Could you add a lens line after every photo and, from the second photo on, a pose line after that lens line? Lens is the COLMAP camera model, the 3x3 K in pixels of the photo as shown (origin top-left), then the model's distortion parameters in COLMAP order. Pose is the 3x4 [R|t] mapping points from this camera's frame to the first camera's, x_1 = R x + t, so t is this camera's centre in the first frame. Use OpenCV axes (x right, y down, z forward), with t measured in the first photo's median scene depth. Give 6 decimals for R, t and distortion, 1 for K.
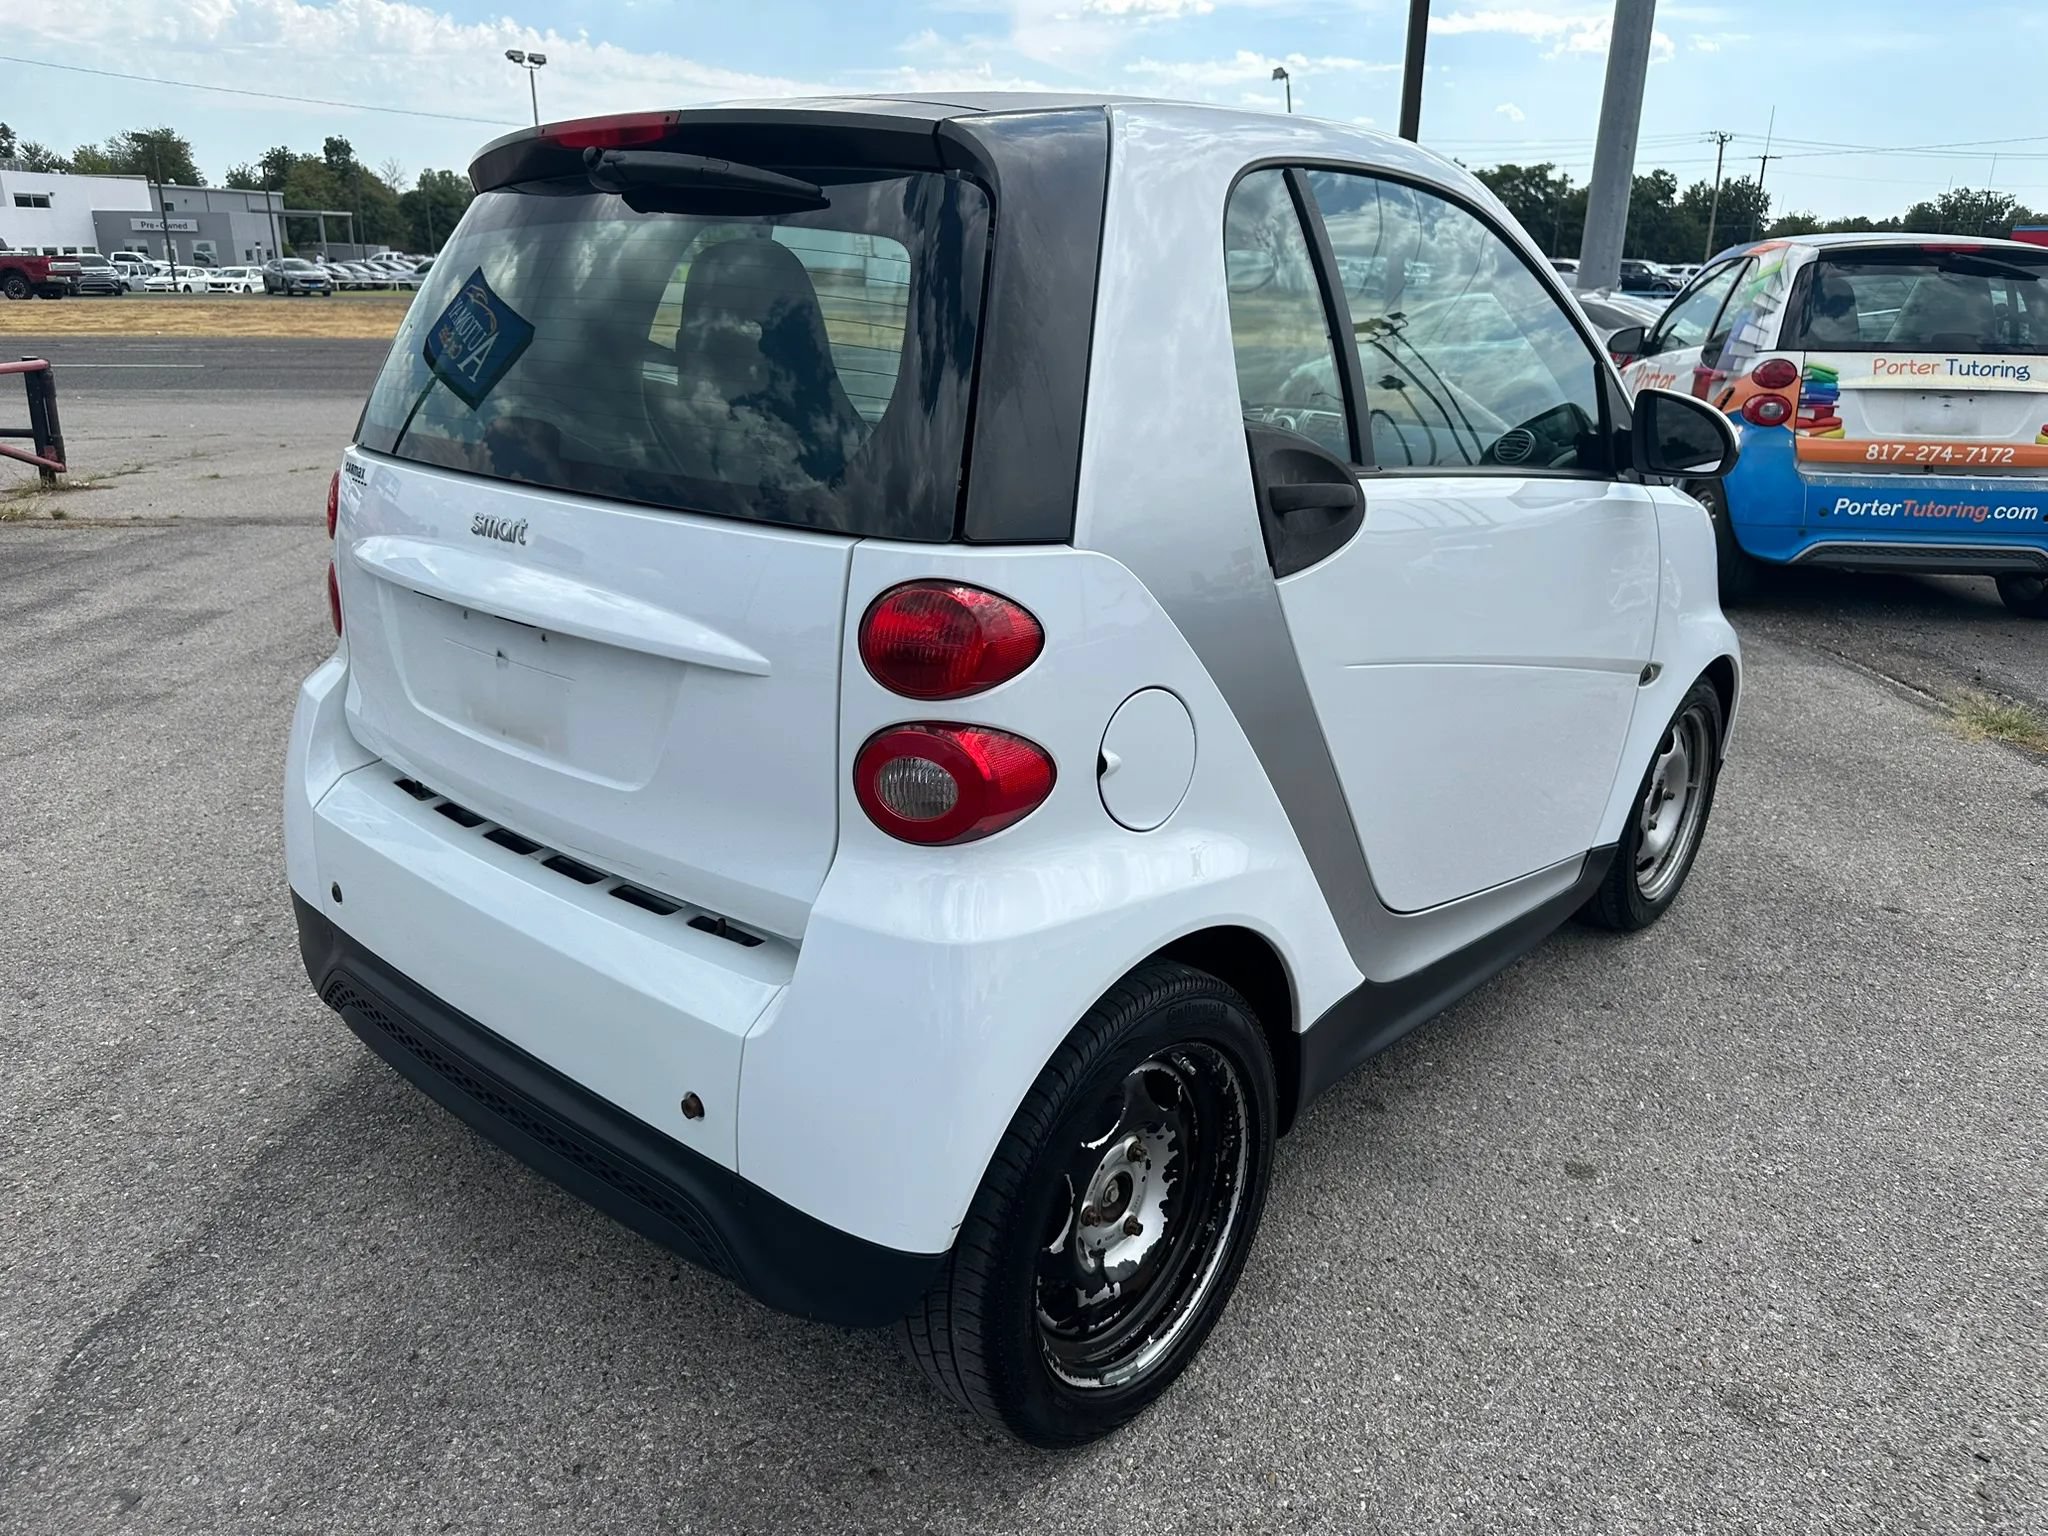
lens RADIAL K [[1468.1, 0, 1034.2], [0, 1468.1, 766.1], [0, 0, 1]] dist [0.027801, -0.034655]
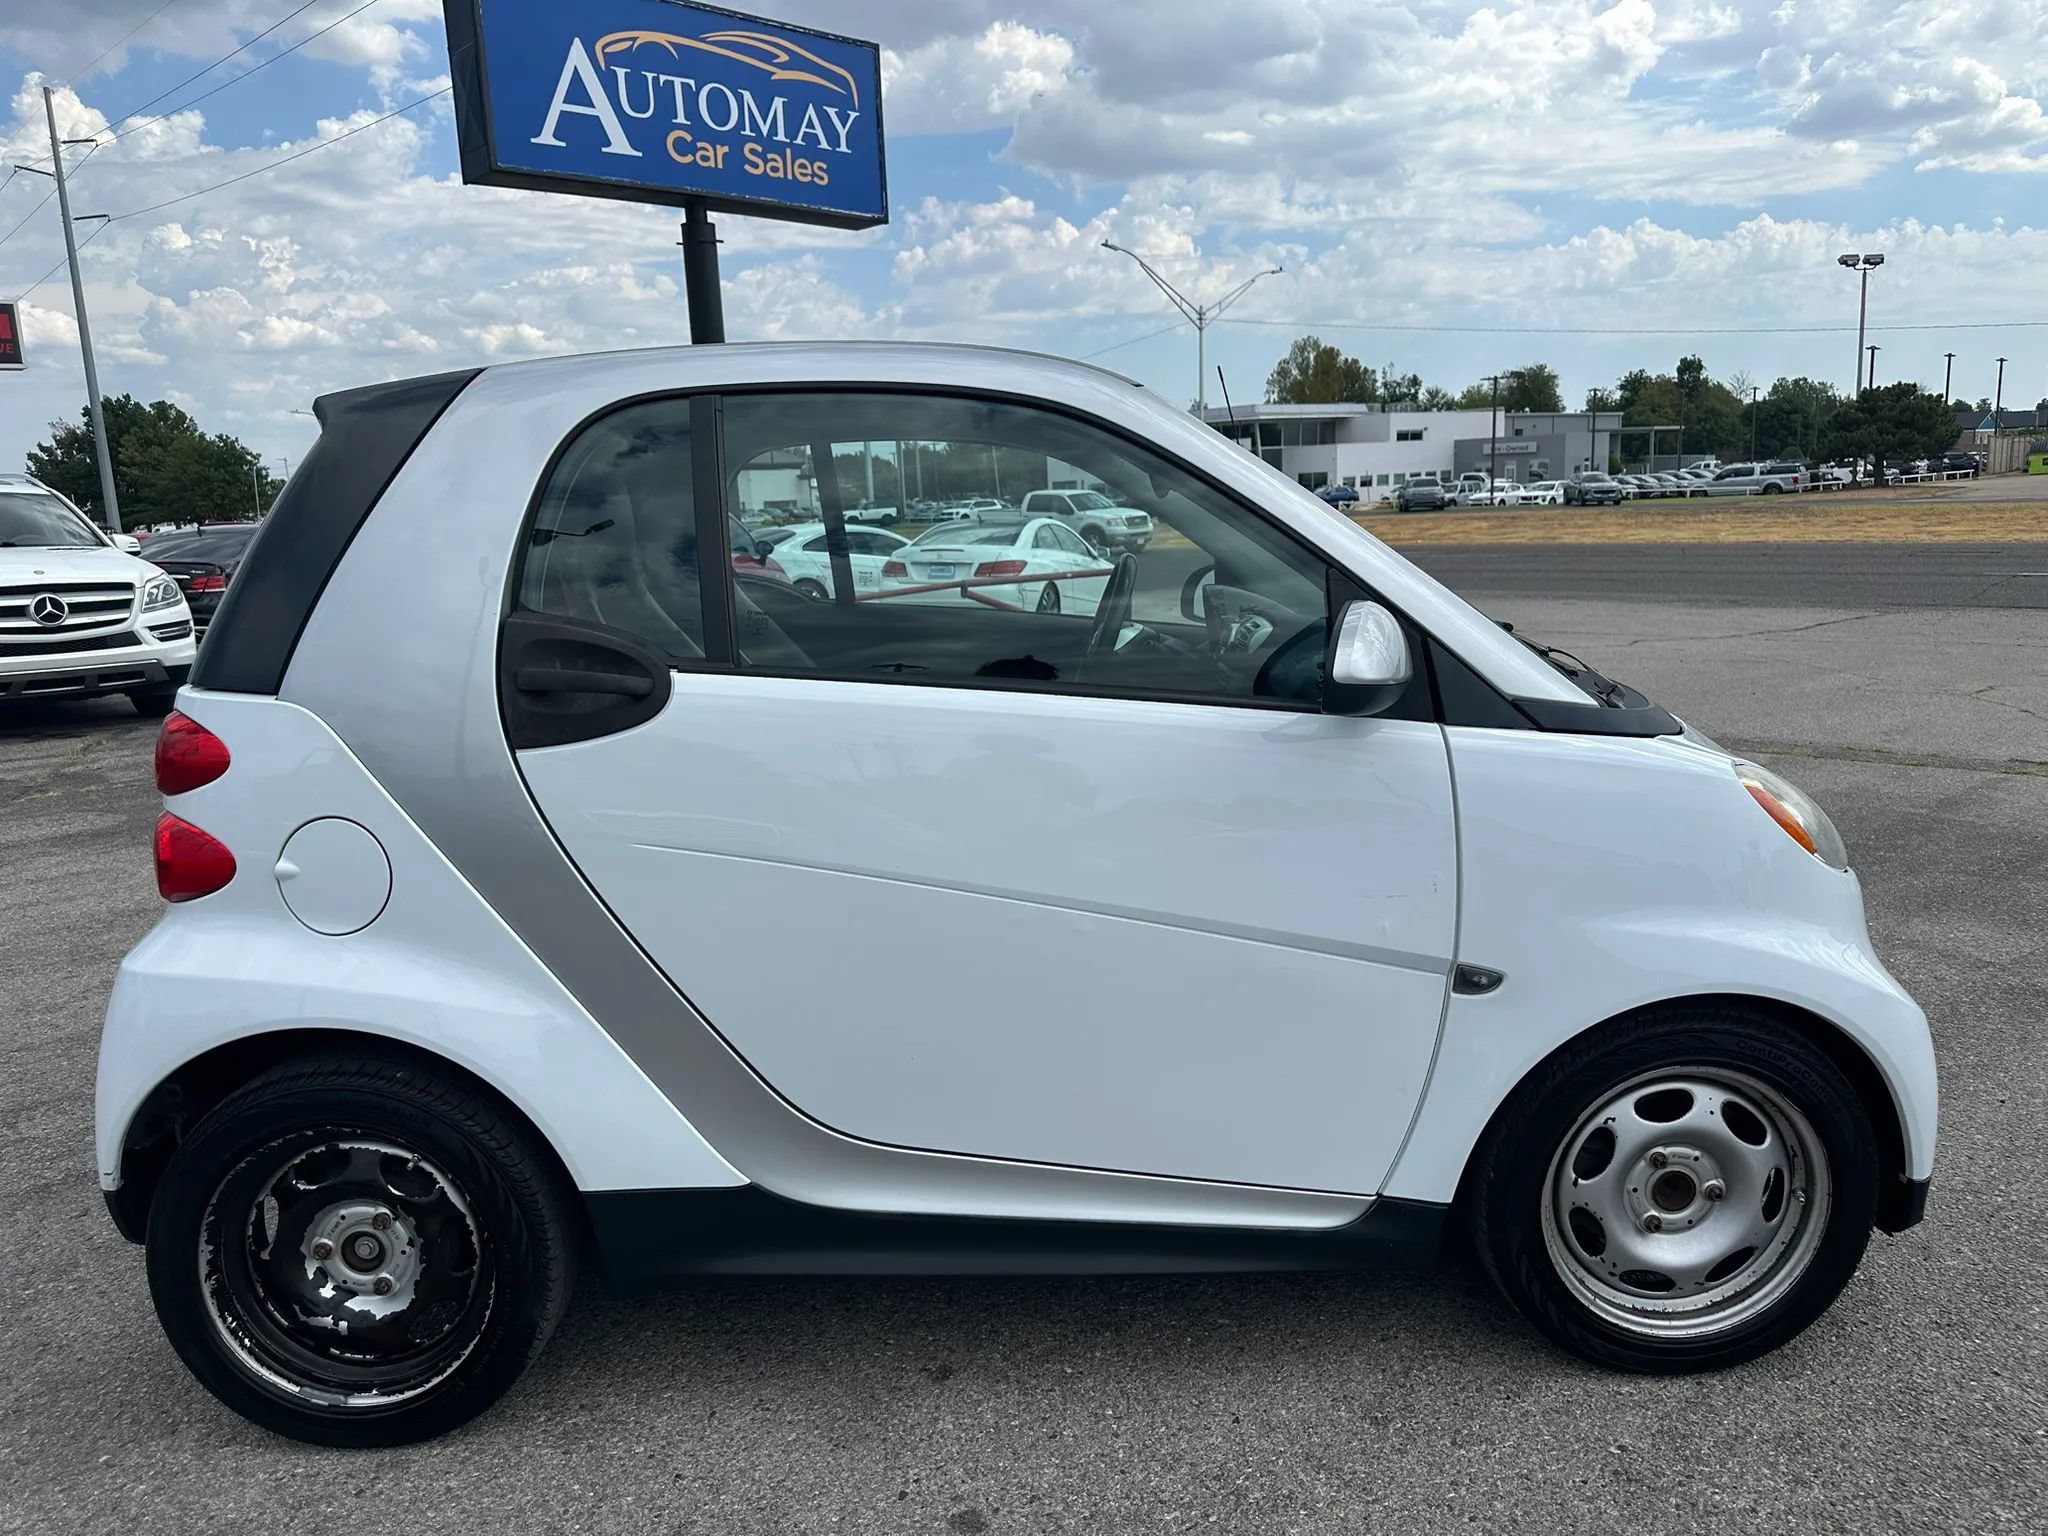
lens RADIAL K [[1468.1, 0, 988.5], [0, 1468.1, 731.5], [0, 0, 1]] dist [0.027801, -0.034655]
pose [[0.661914, 0.083531, -0.744911, 0.924010], [-0.197815, 0.978008, -0.066105, -0.101866], [0.723007, 0.191111, 0.663881, 0.365461]]
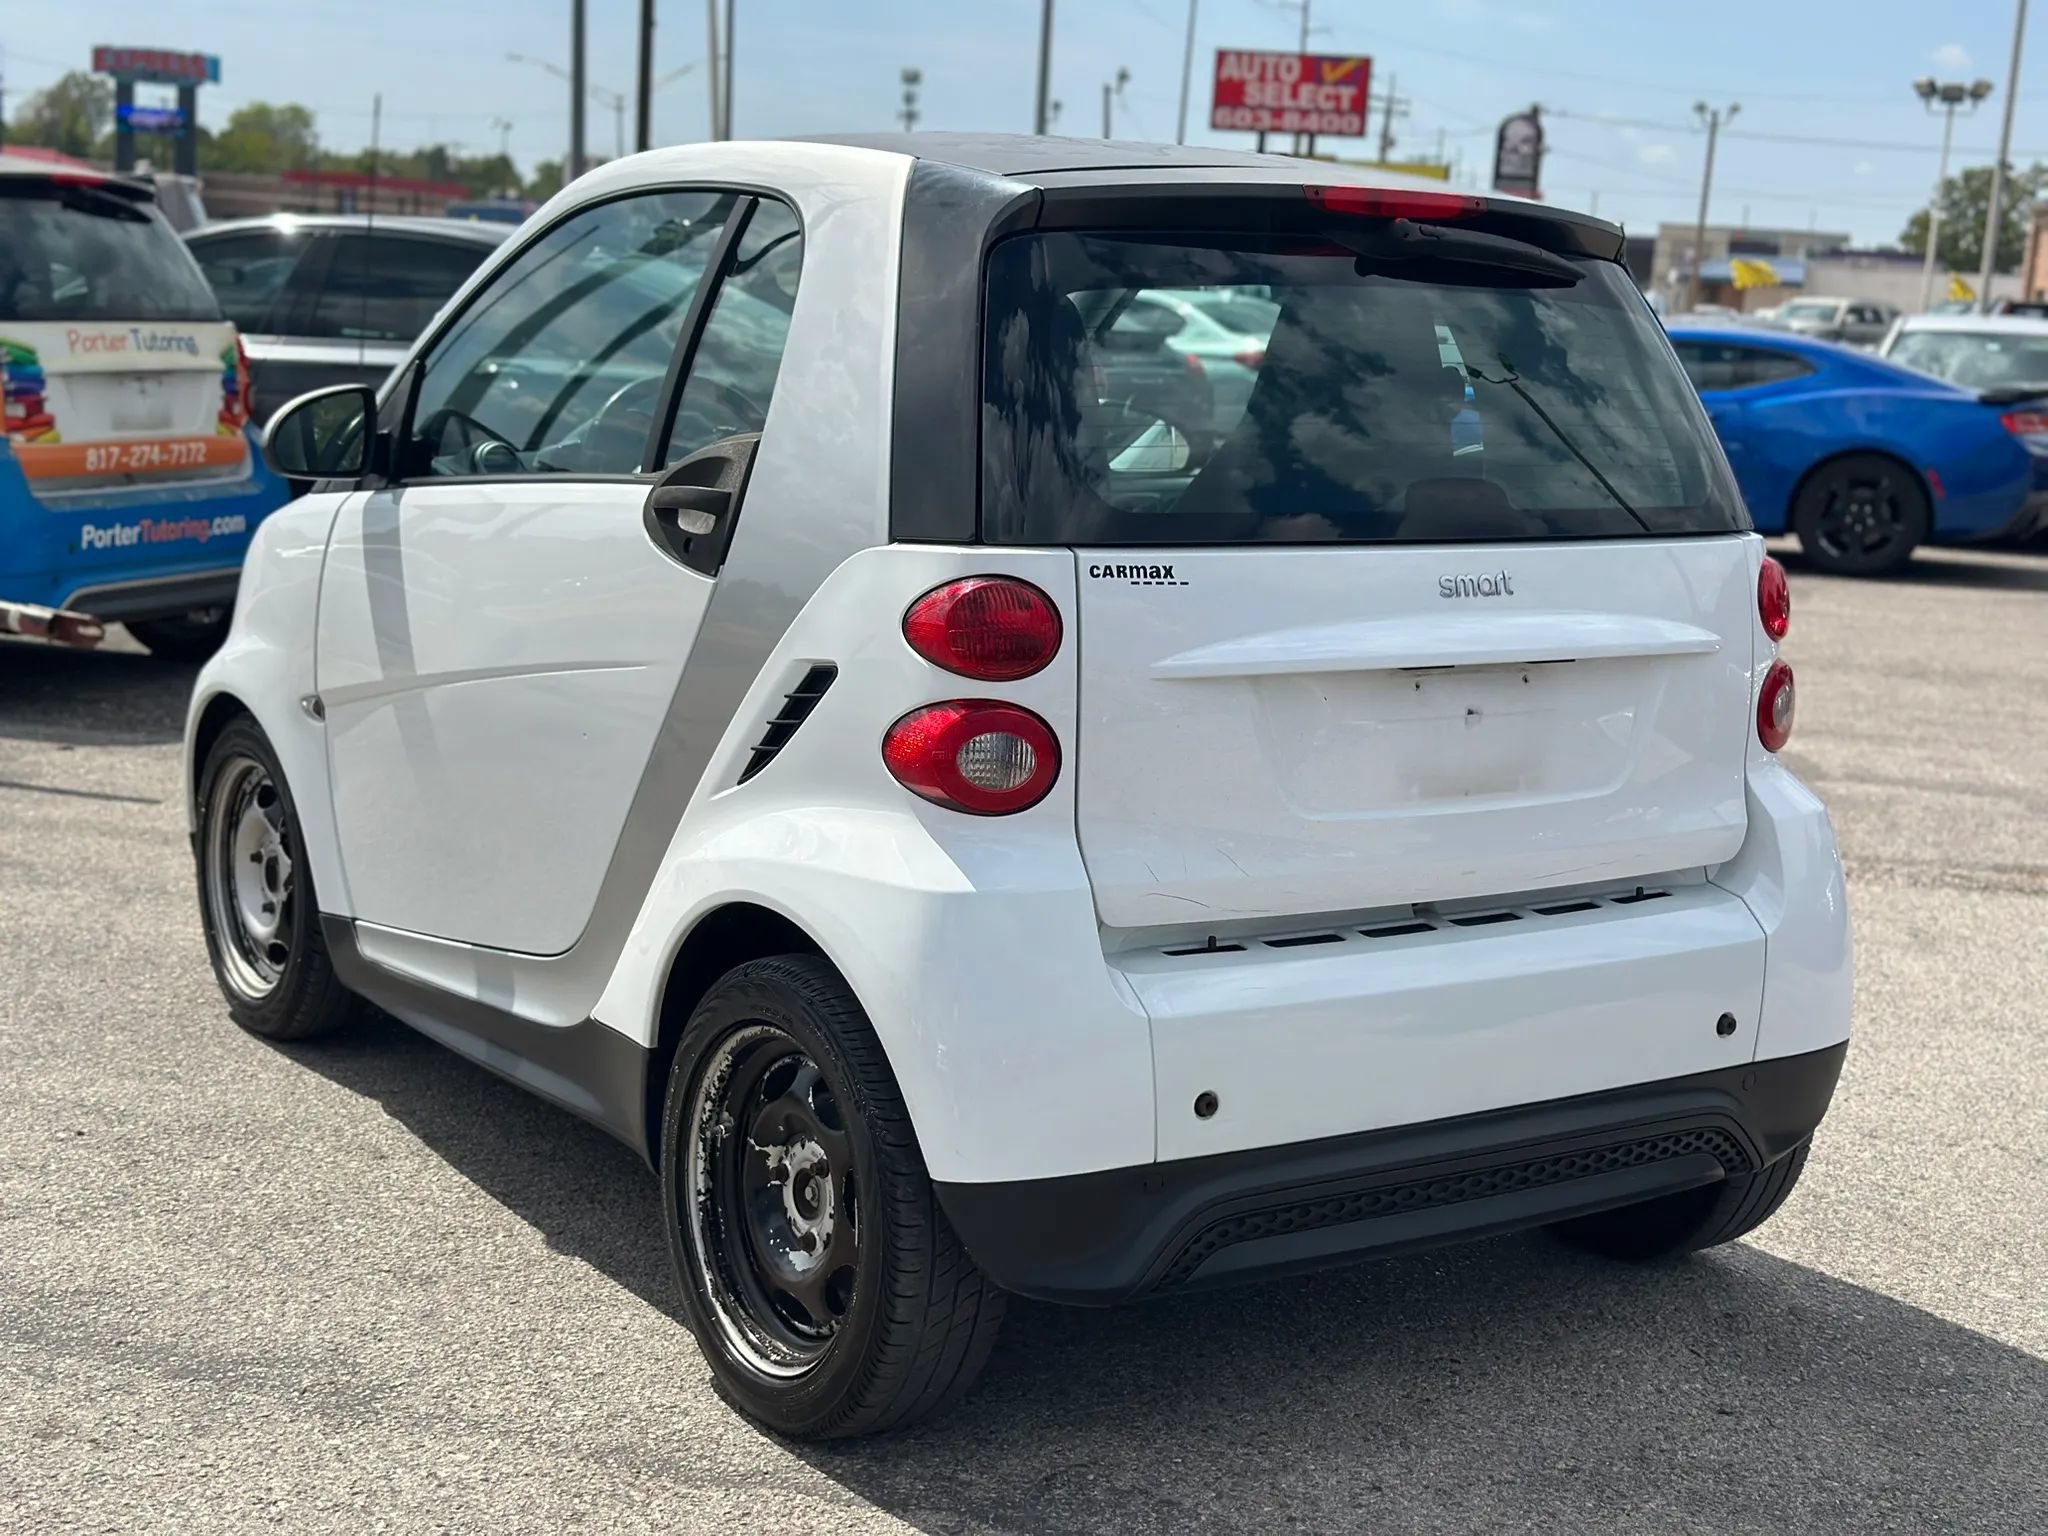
lens RADIAL K [[2923.3, 0, 1043.6], [0, 2923.3, 757.2], [0, 0, 1]] dist [0.106482, 0.000000]
pose [[0.226341, -0.163269, 0.960267, -1.764724], [0.262920, 0.959499, 0.101166, -0.244069], [-0.937893, 0.229575, 0.260101, 0.578718]]
